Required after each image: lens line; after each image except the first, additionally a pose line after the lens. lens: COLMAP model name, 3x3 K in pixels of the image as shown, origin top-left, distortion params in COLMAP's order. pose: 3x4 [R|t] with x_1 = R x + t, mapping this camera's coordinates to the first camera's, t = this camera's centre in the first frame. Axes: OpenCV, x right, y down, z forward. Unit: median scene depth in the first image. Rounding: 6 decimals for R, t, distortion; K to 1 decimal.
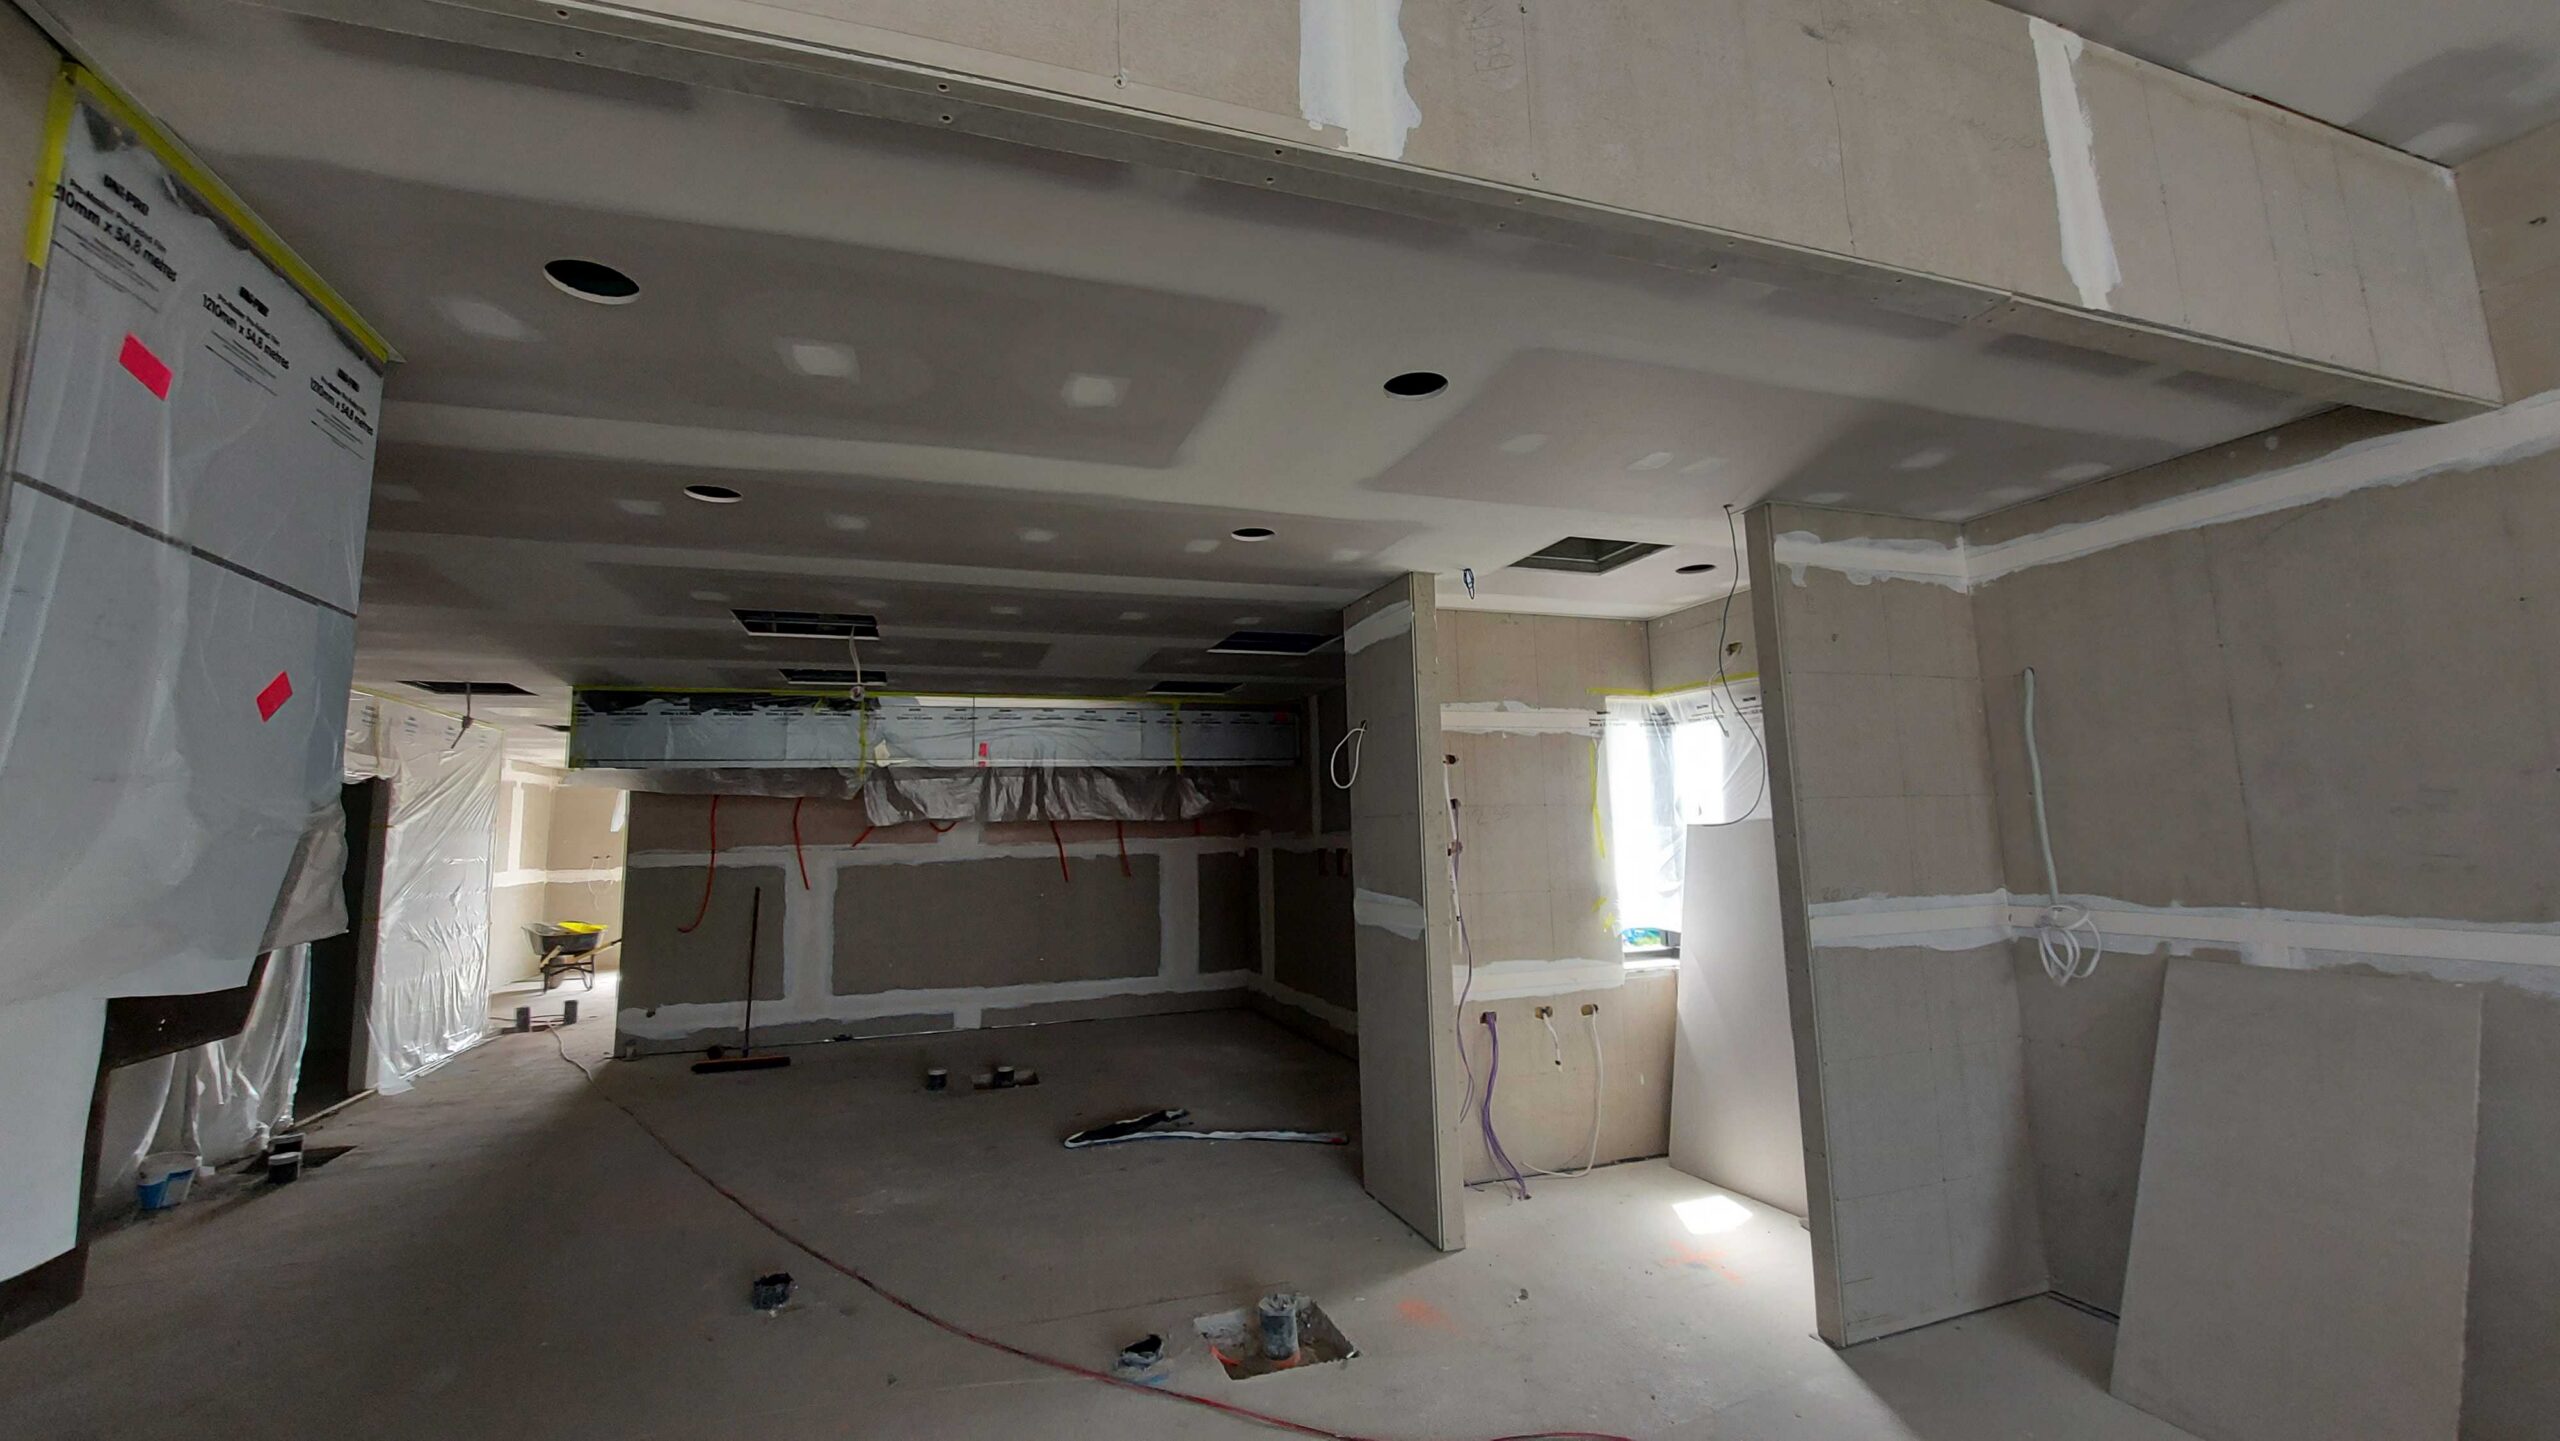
lens RADIAL K [[1017.9, 0, 1281.4], [0, 1017.9, 708.5], [0, 0, 1]] dist [-0.015971, 0.000406]
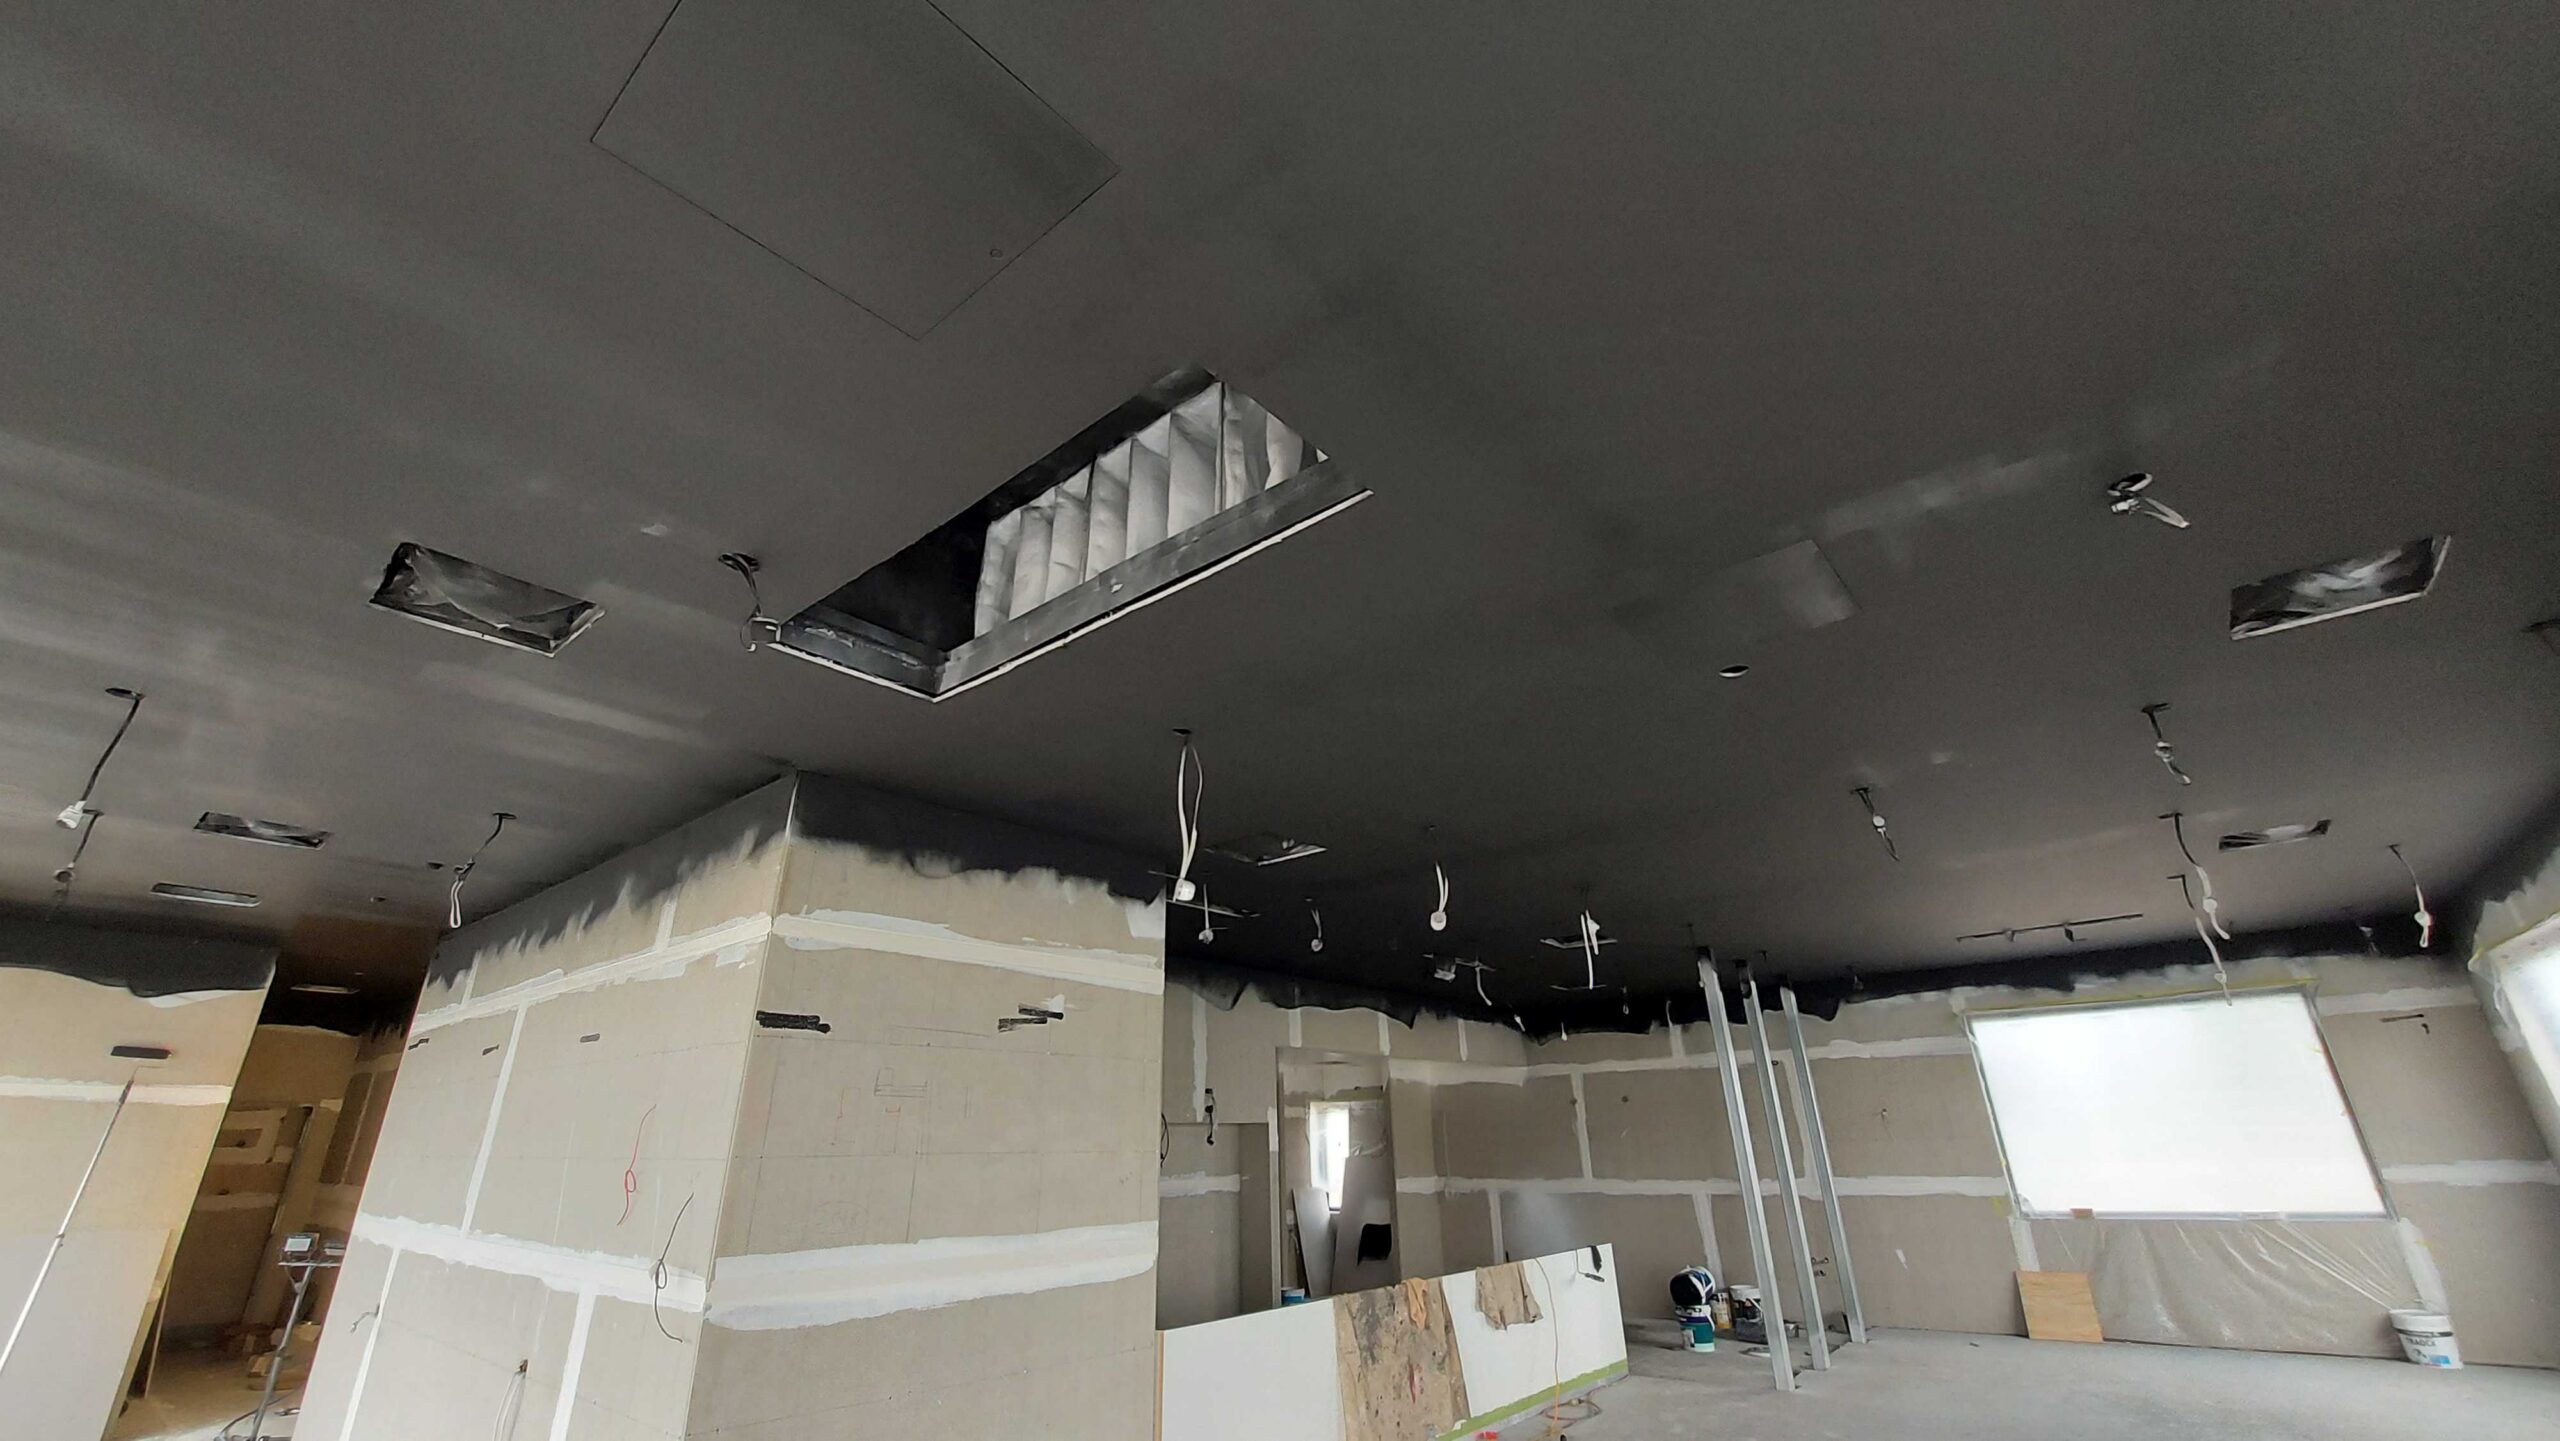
lens RADIAL K [[1017.9, 0, 1266.4], [0, 1017.9, 684.6], [0, 0, 1]] dist [-0.015971, 0.000406]
pose [[0.864479, 0.212176, 0.455695, -0.899588], [-0.060976, 0.944118, -0.323917, -0.131762], [-0.498957, 0.252233, 0.829108, -1.051478]]
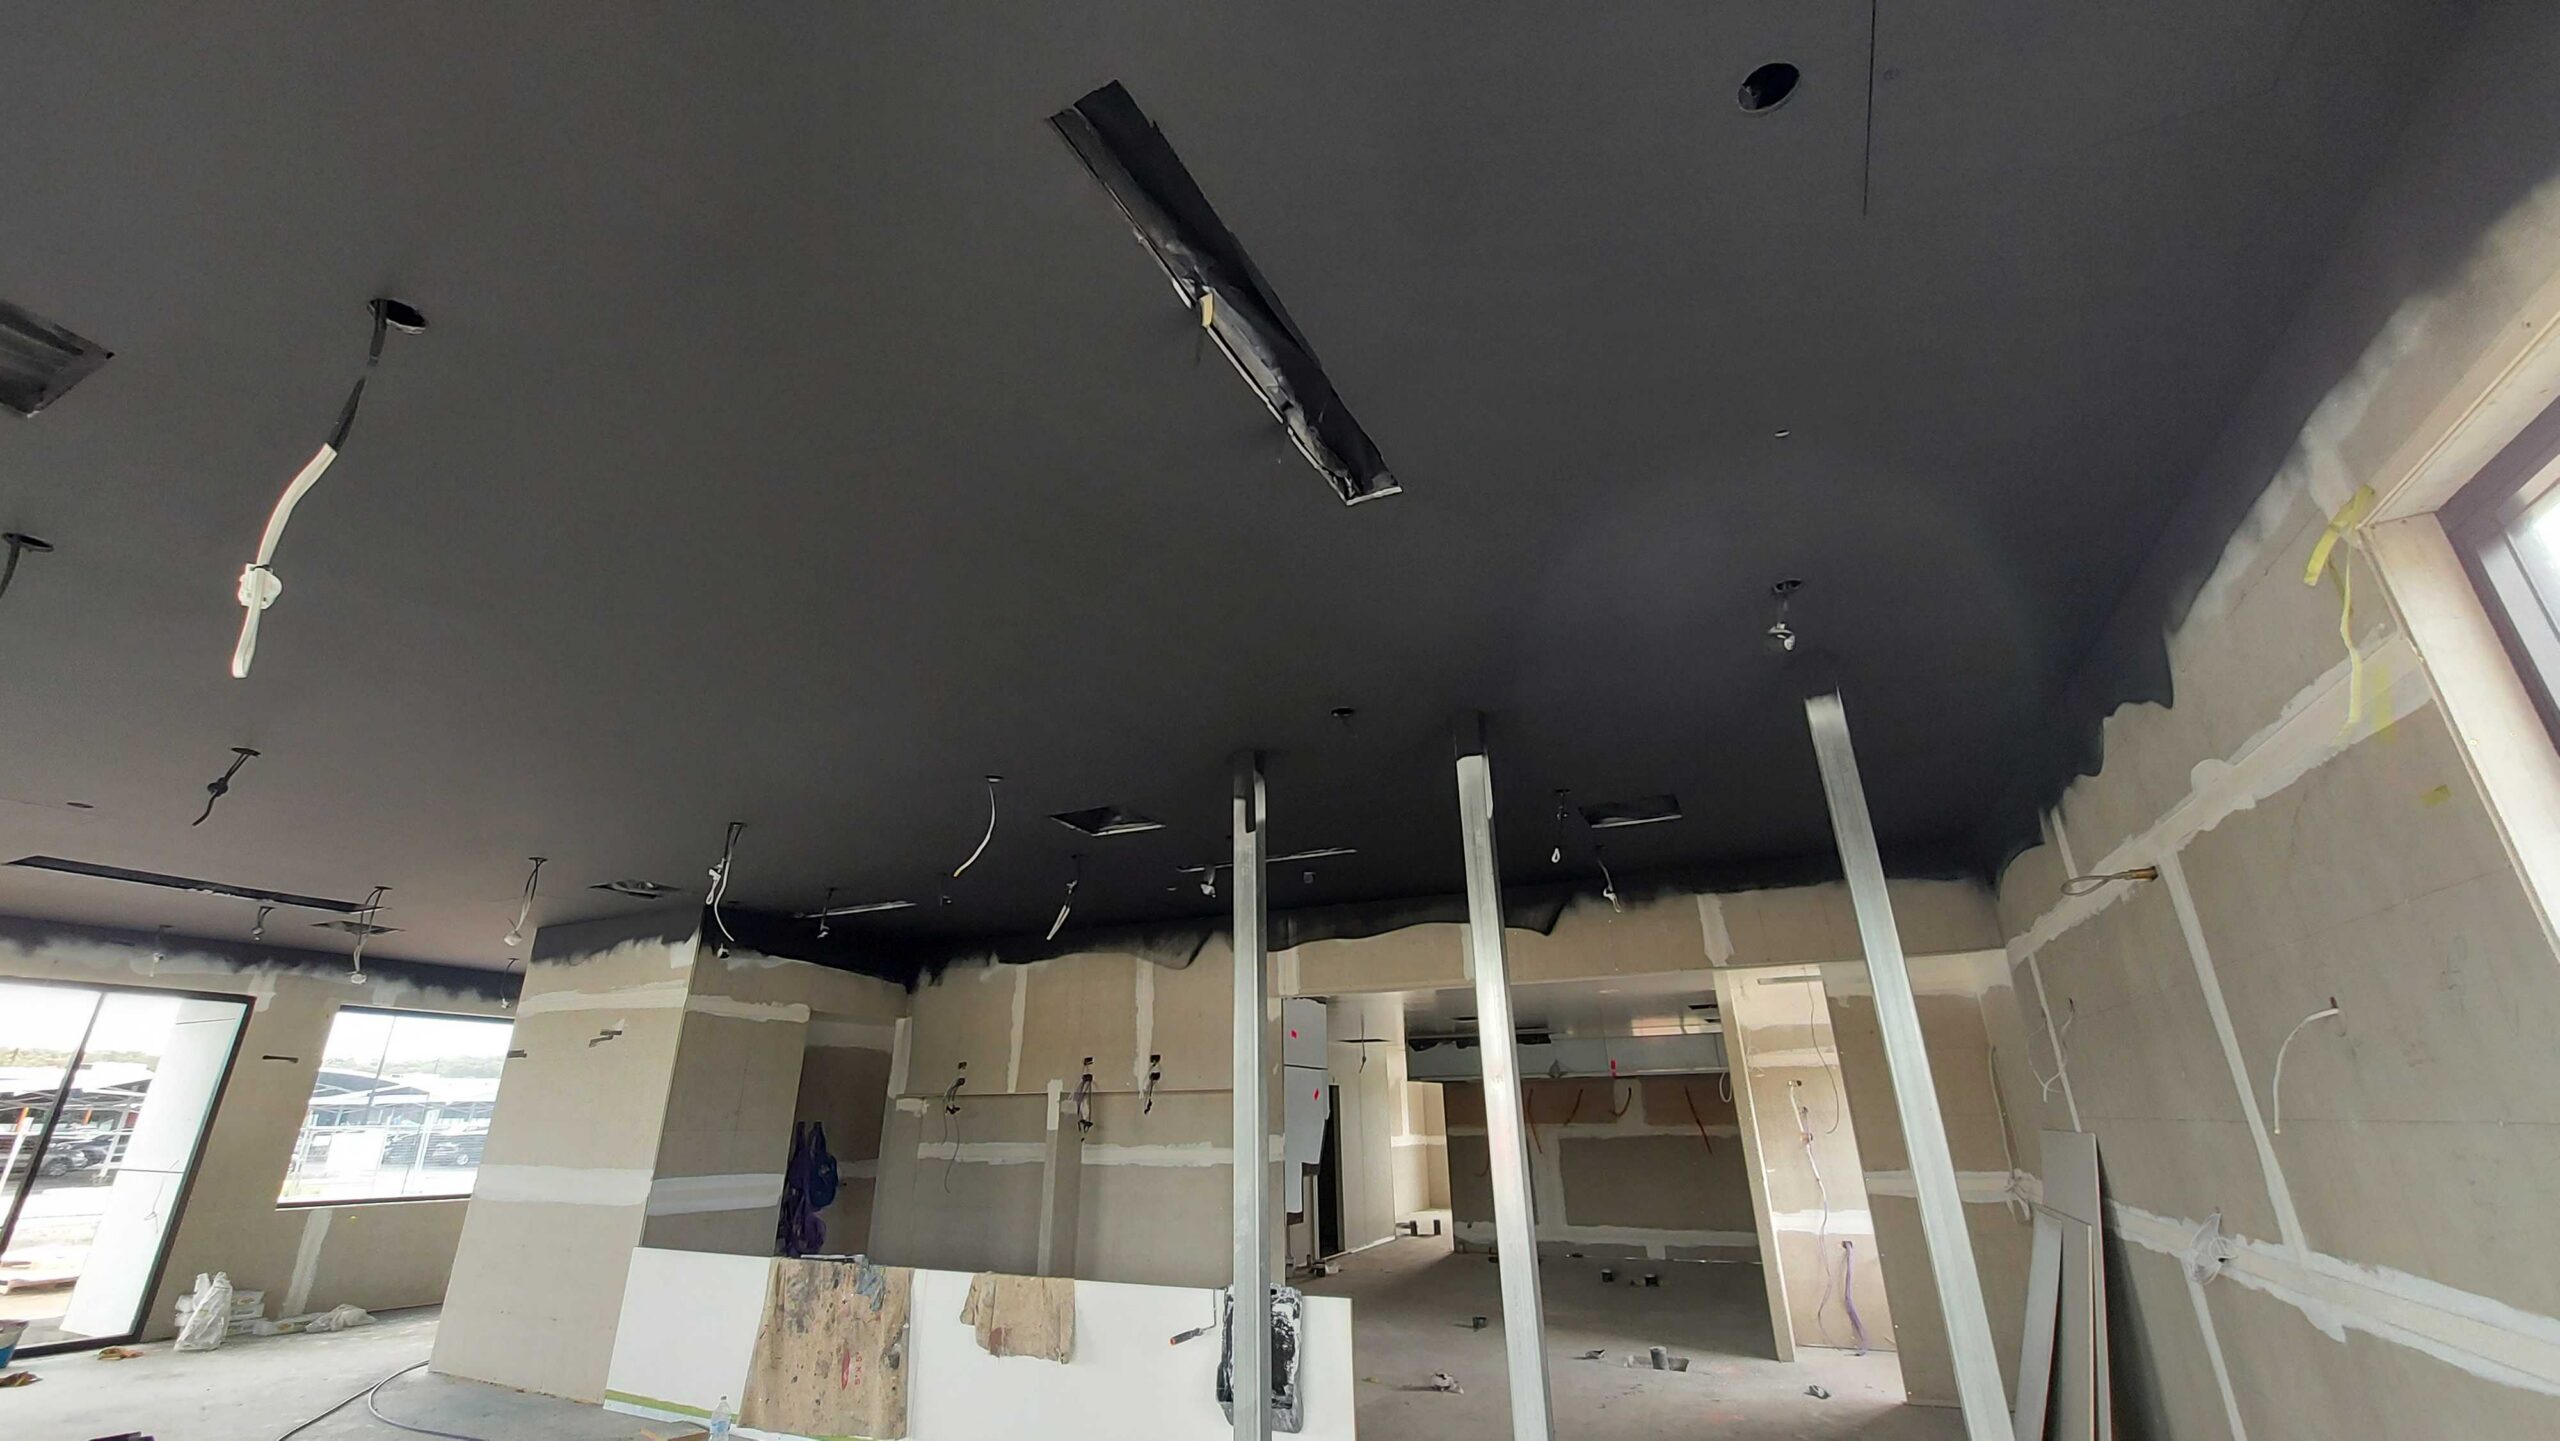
lens RADIAL K [[1017.9, 0, 1268.0], [0, 1017.9, 686.1], [0, 0, 1]] dist [-0.015971, 0.000406]
pose [[0.702681, -0.263710, -0.660830, 0.594884], [0.081474, 0.952491, -0.293466, -0.114450], [0.706825, 0.152373, 0.690783, -0.666391]]
